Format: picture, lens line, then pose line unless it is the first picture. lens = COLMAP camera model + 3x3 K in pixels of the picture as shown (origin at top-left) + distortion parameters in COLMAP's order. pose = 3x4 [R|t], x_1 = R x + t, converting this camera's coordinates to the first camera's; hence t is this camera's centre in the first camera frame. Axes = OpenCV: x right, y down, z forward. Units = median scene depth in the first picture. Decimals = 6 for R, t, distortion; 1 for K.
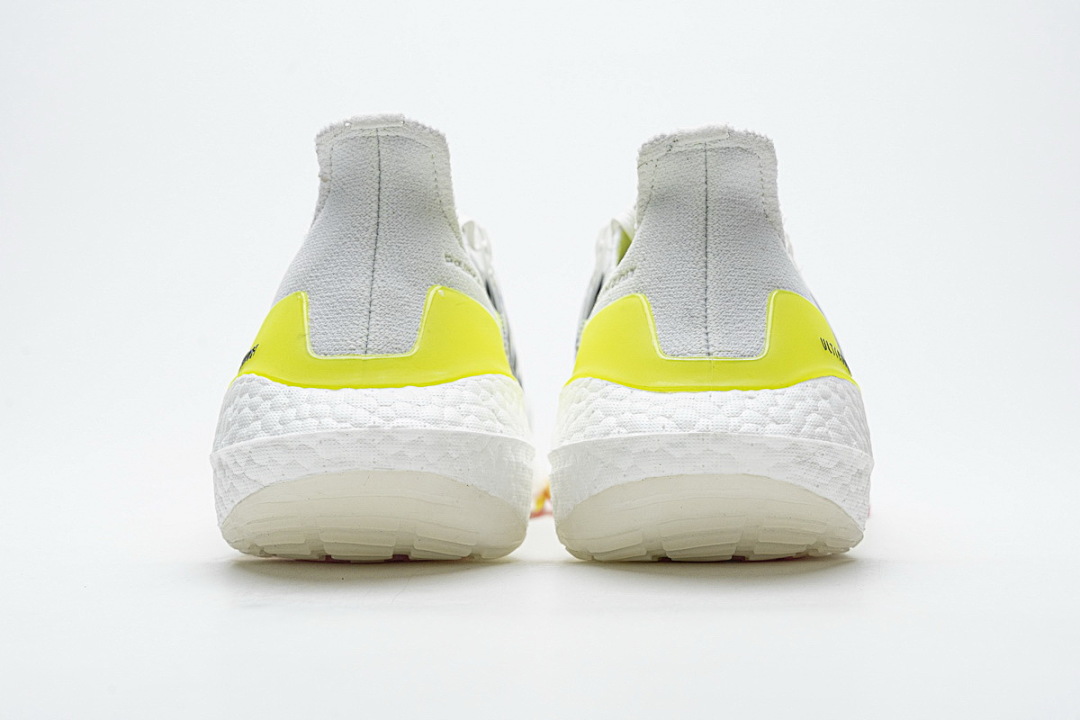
lens RADIAL K [[1922.4, 0, 540.0], [0, 1922.4, 360.0], [0, 0, 1]] dist [-0.031294, 0.167744]
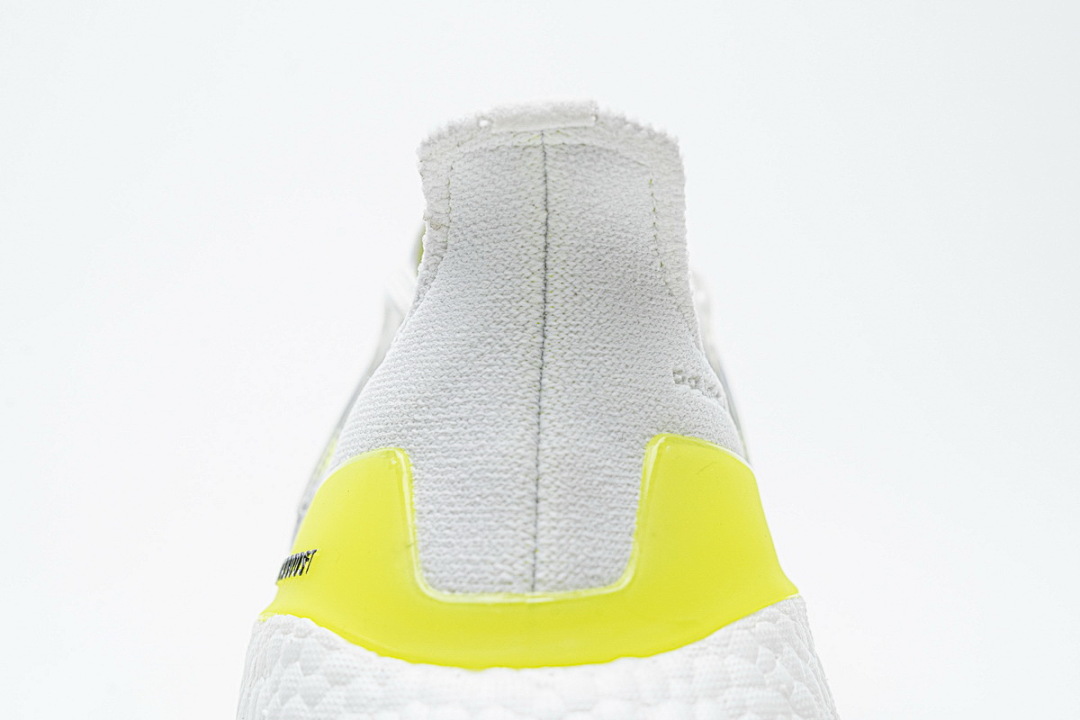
lens RADIAL K [[1922.4, 0, 540.0], [0, 1922.4, 360.0], [0, 0, 1]] dist [-0.031294, 0.167744]
pose [[0.999849, -0.012037, -0.012496, -0.079937], [0.012918, 0.997251, 0.072962, -0.097212], [0.011584, -0.073112, 0.997256, 0.493761]]
